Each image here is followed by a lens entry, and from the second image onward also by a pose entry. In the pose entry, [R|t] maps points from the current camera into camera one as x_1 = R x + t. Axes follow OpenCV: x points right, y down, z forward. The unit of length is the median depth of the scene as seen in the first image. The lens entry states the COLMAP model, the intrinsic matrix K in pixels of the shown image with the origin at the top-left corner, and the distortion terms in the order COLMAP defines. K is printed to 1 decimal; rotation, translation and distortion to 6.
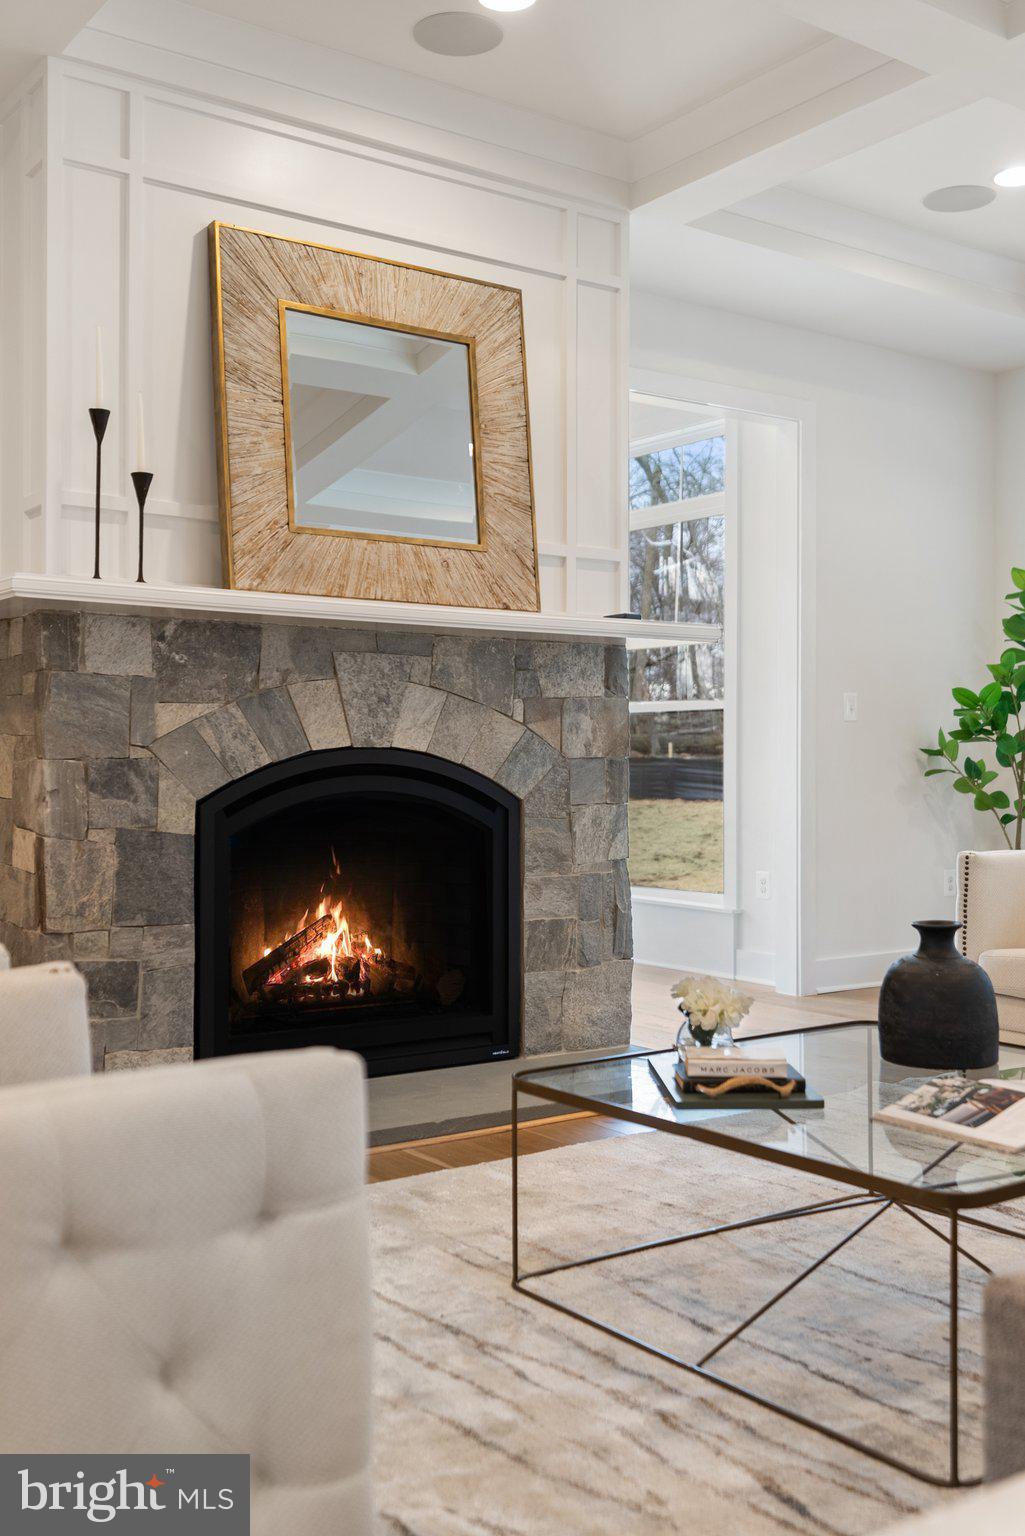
lens RADIAL K [[1543.1, 0, 525.7], [0, 1543.1, 751.4], [0, 0, 1]] dist [0.016996, 0.000000]
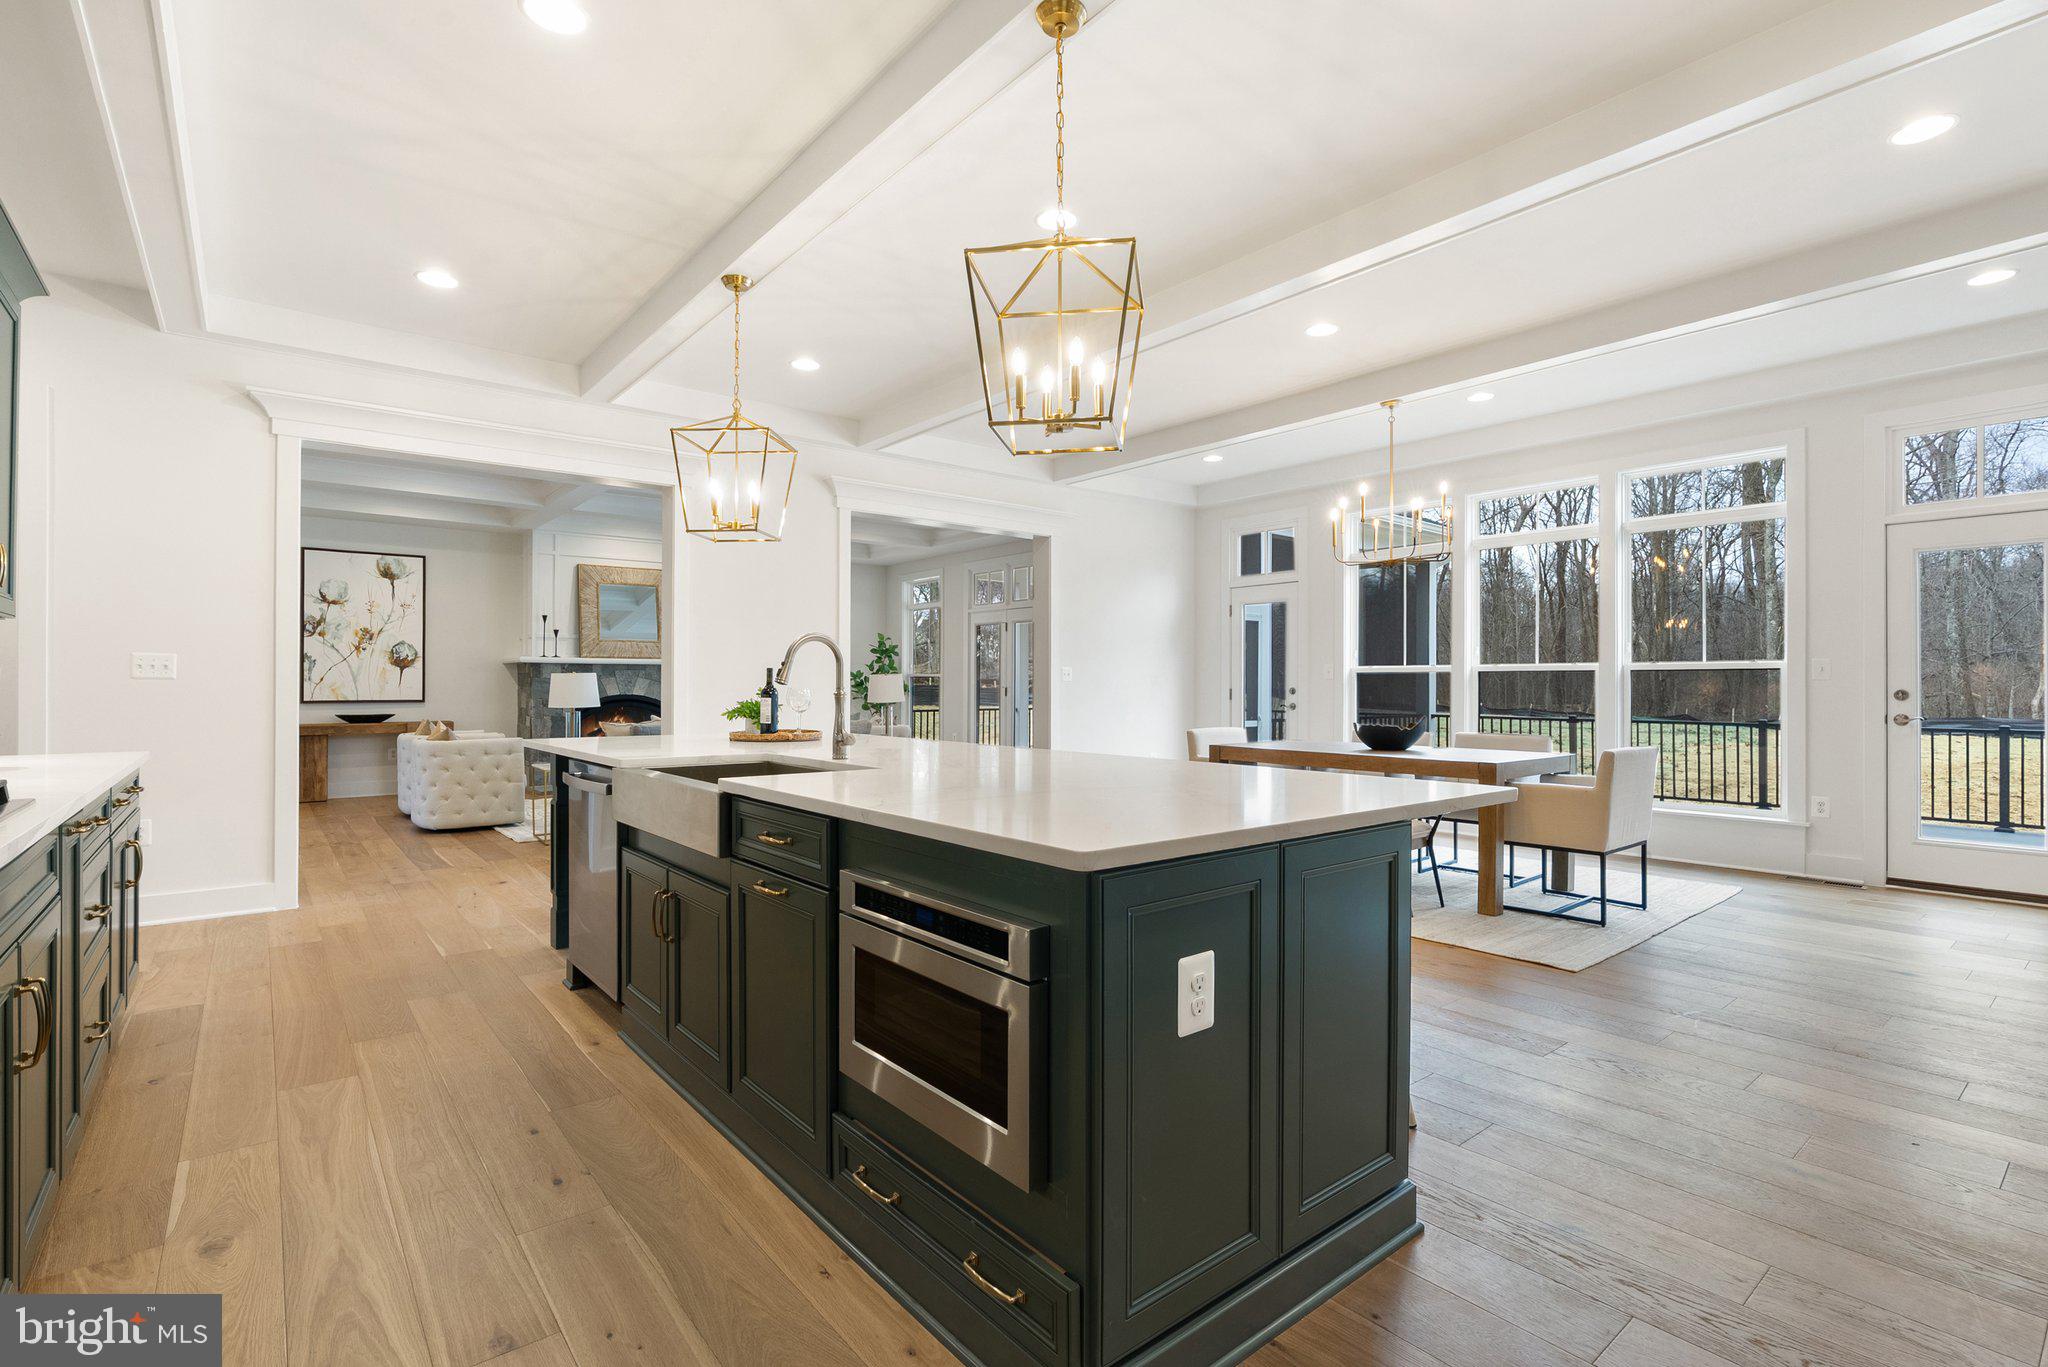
lens RADIAL K [[941.7, 0, 1028.7], [0, 941.7, 680.5], [0, 0, 1]] dist [-0.014512, 0.003416]
pose [[0.997634, -0.001625, 0.068735, 0.750225], [0.001432, 0.999995, 0.002853, -0.044516], [-0.068739, -0.002748, 0.997631, -1.420474]]
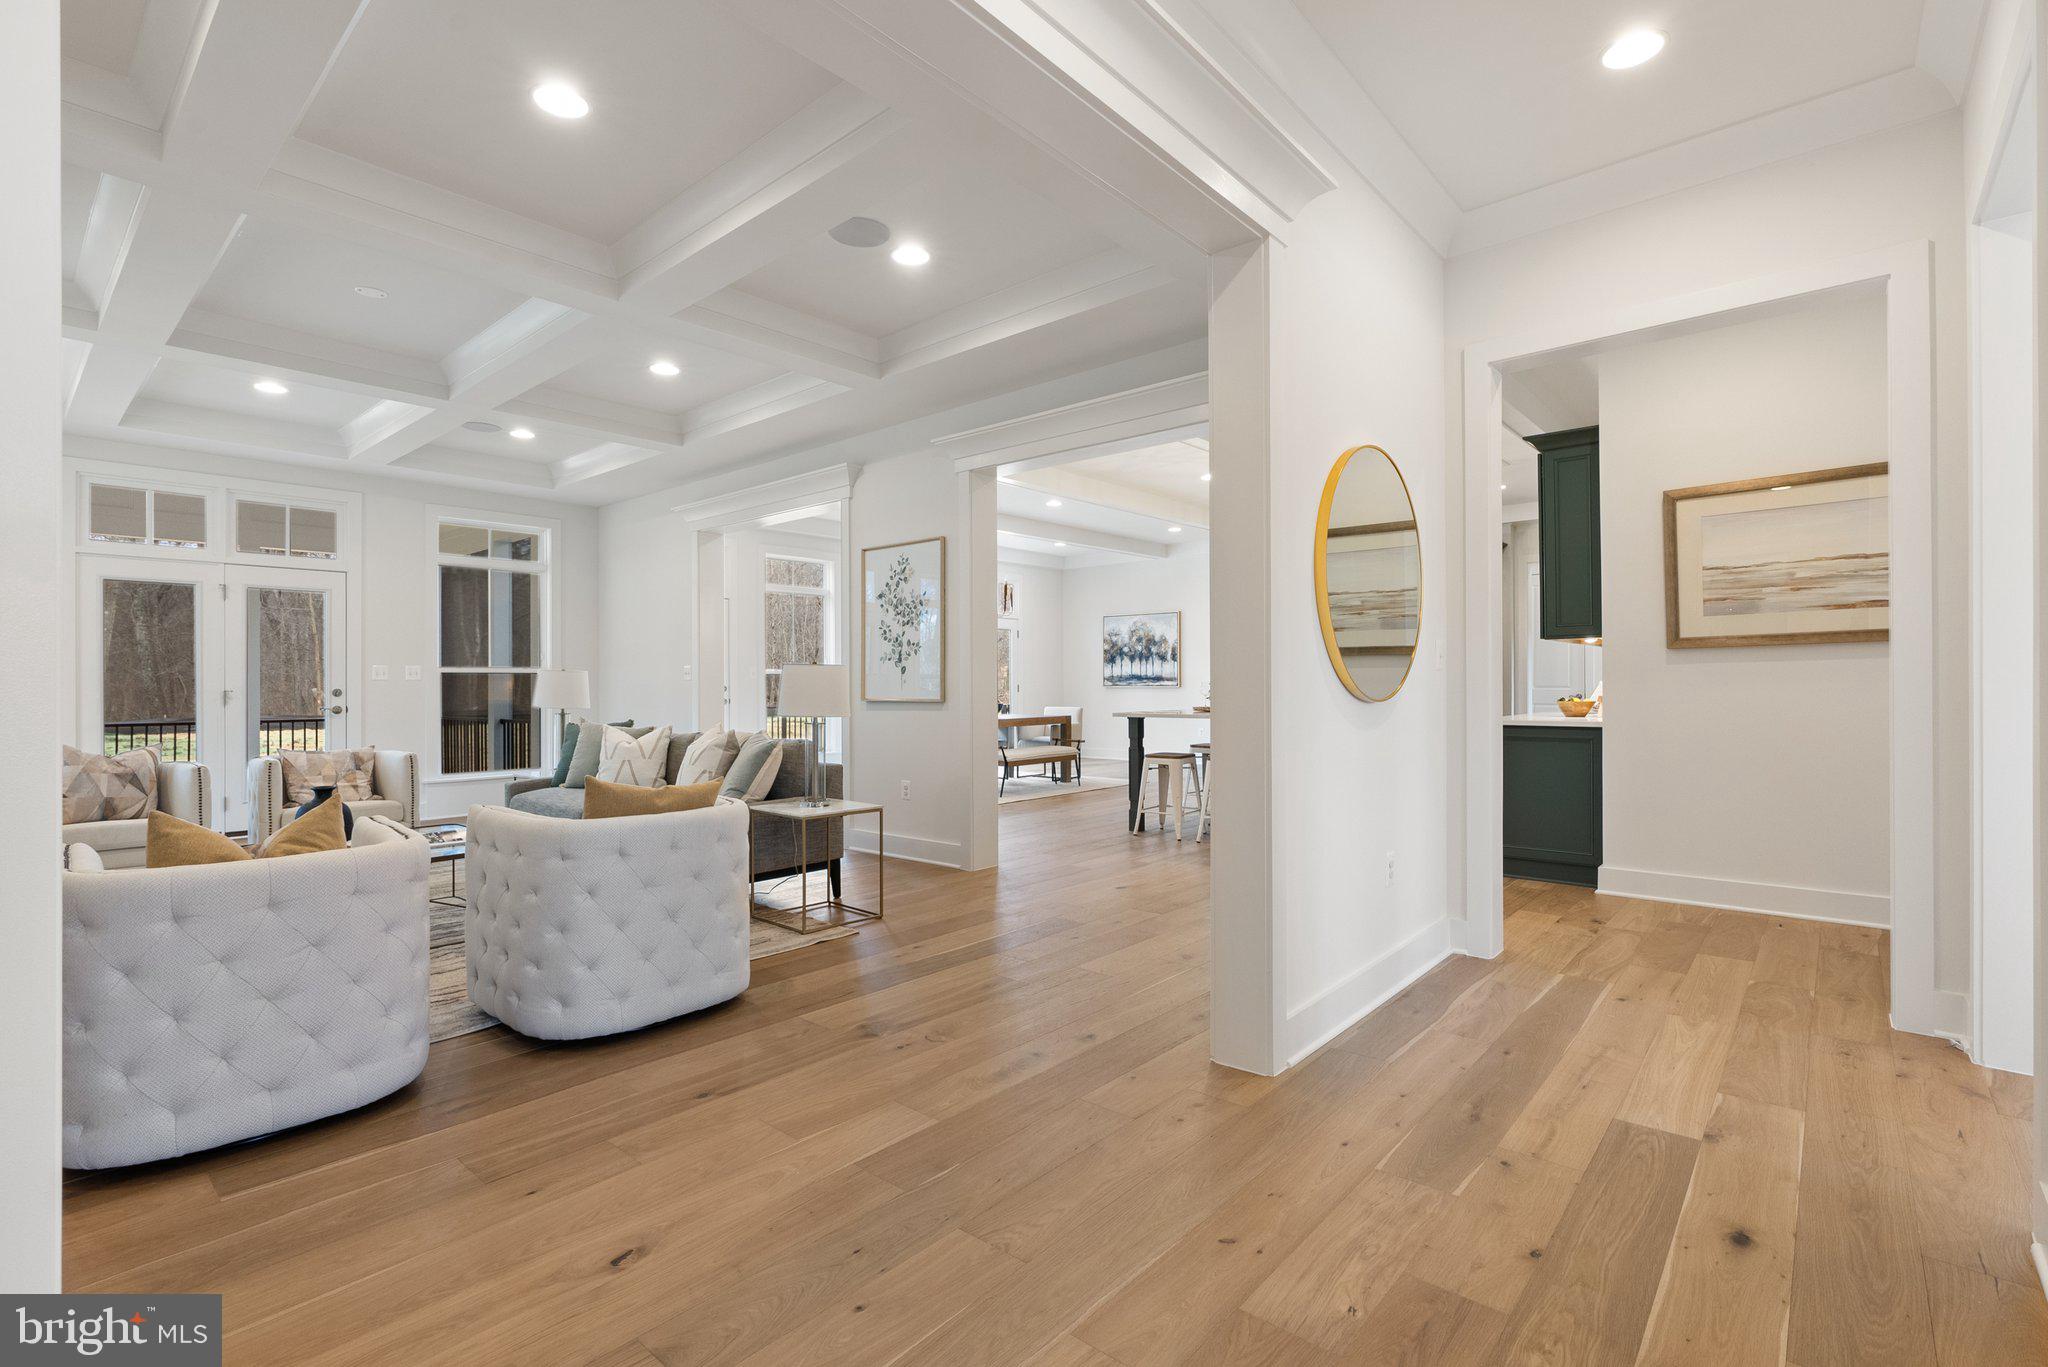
lens RADIAL K [[941.7, 0, 1034.2], [0, 941.7, 682.2], [0, 0, 1]] dist [-0.014512, 0.003416]
pose [[-0.228130, -0.001154, 0.973630, -0.940701], [-0.003364, 0.999994, 0.000397, -0.036441], [-0.973625, -0.003185, -0.228132, 0.179563]]
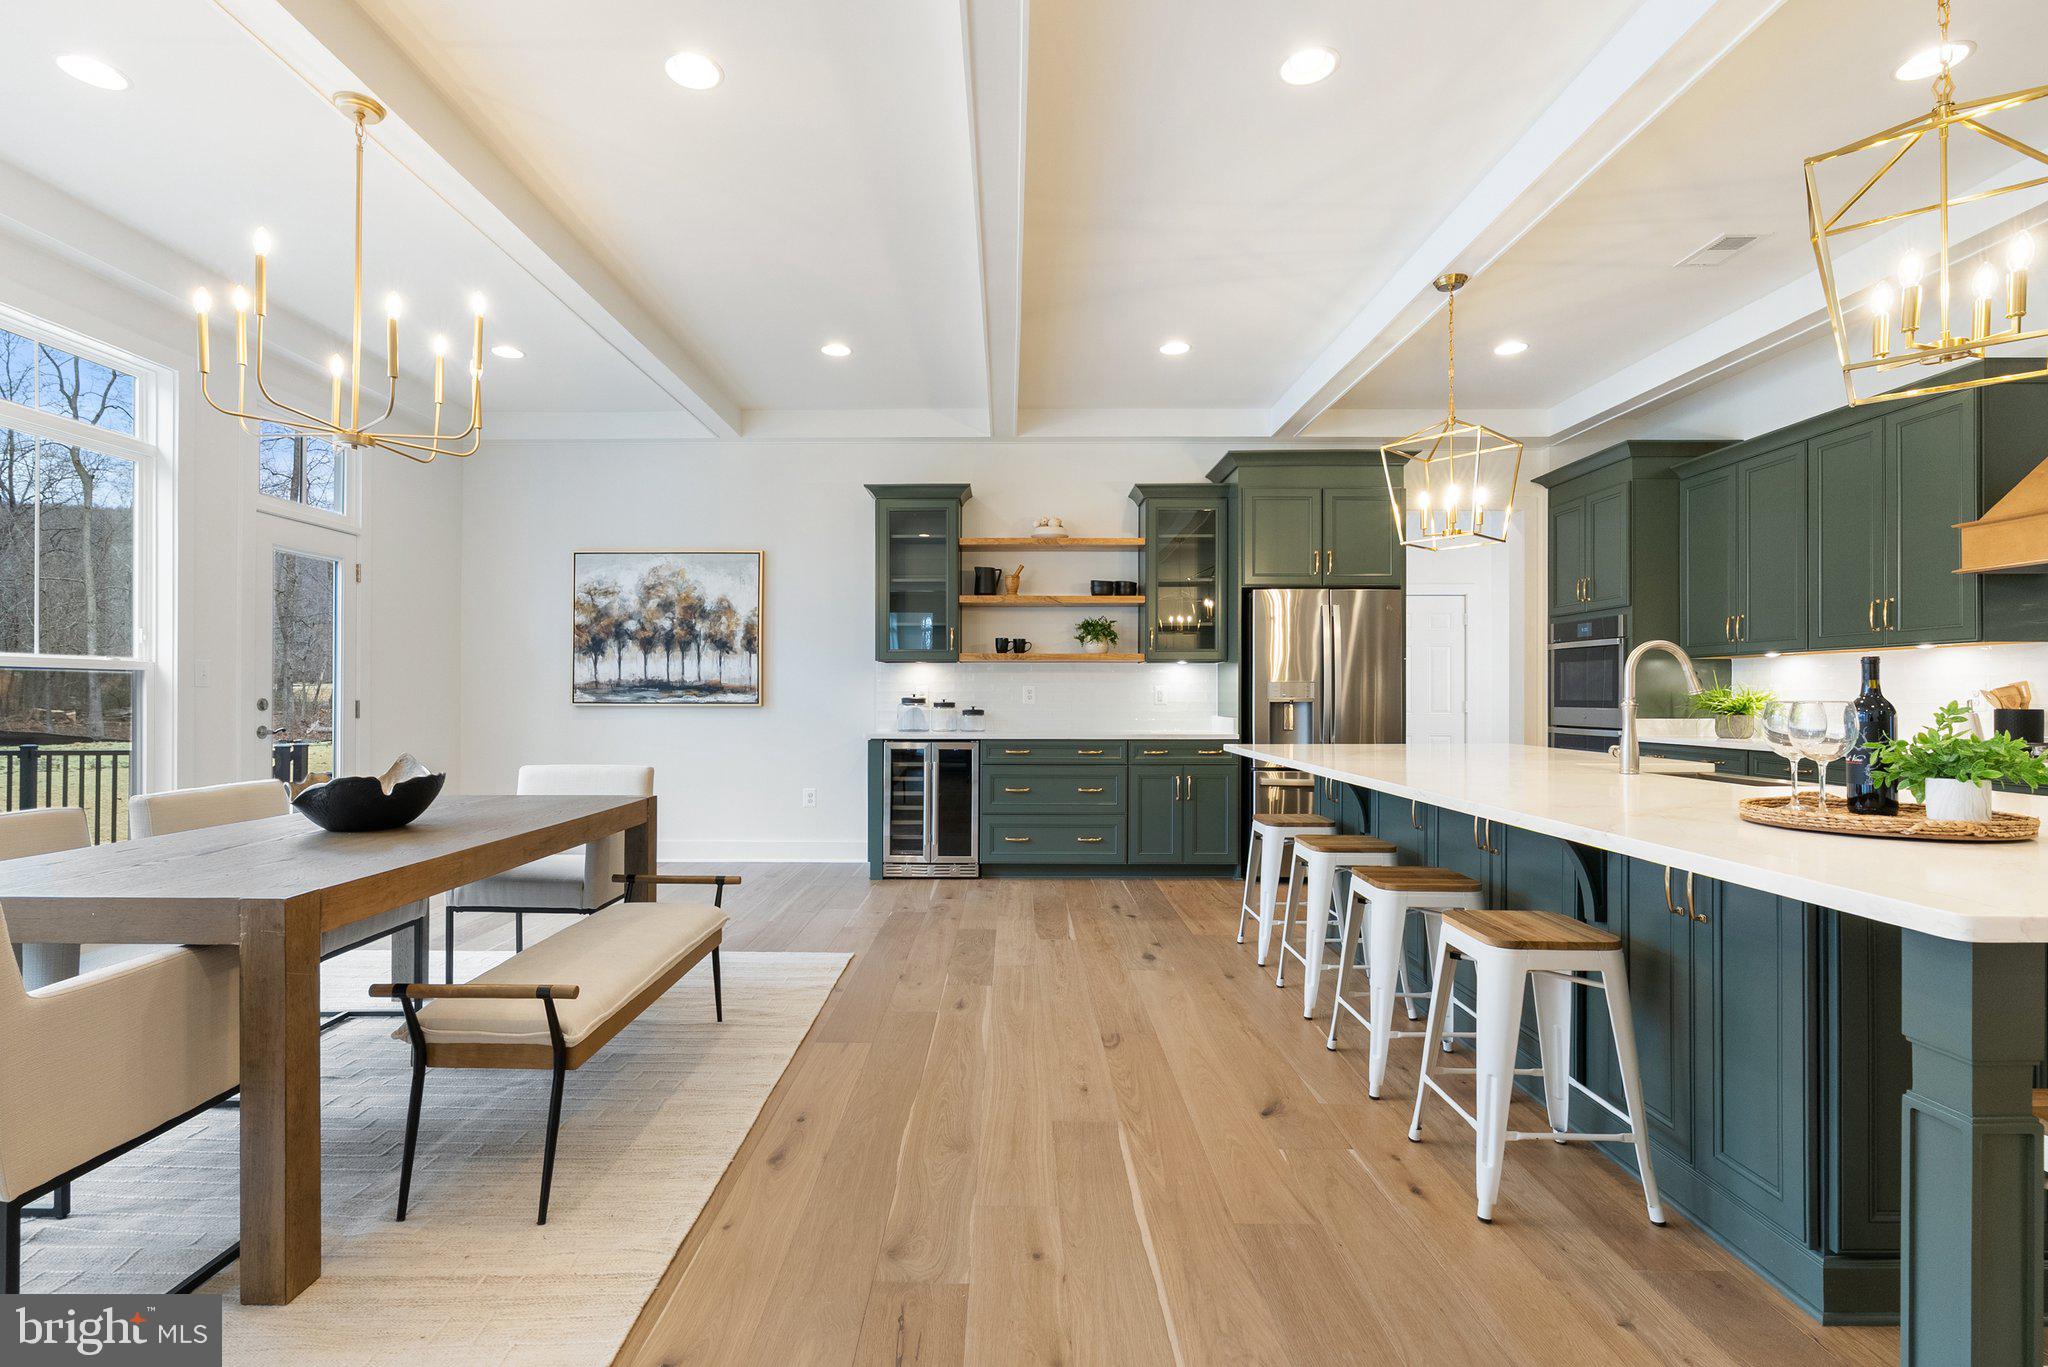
lens RADIAL K [[941.7, 0, 995.8], [0, 941.7, 687.6], [0, 0, 1]] dist [-0.014512, 0.003416]
pose [[-0.797706, 0.001189, 0.603045, 0.643322], [-0.007600, 0.999899, -0.012025, -0.034935], [-0.602998, -0.014176, -0.797616, 0.003788]]
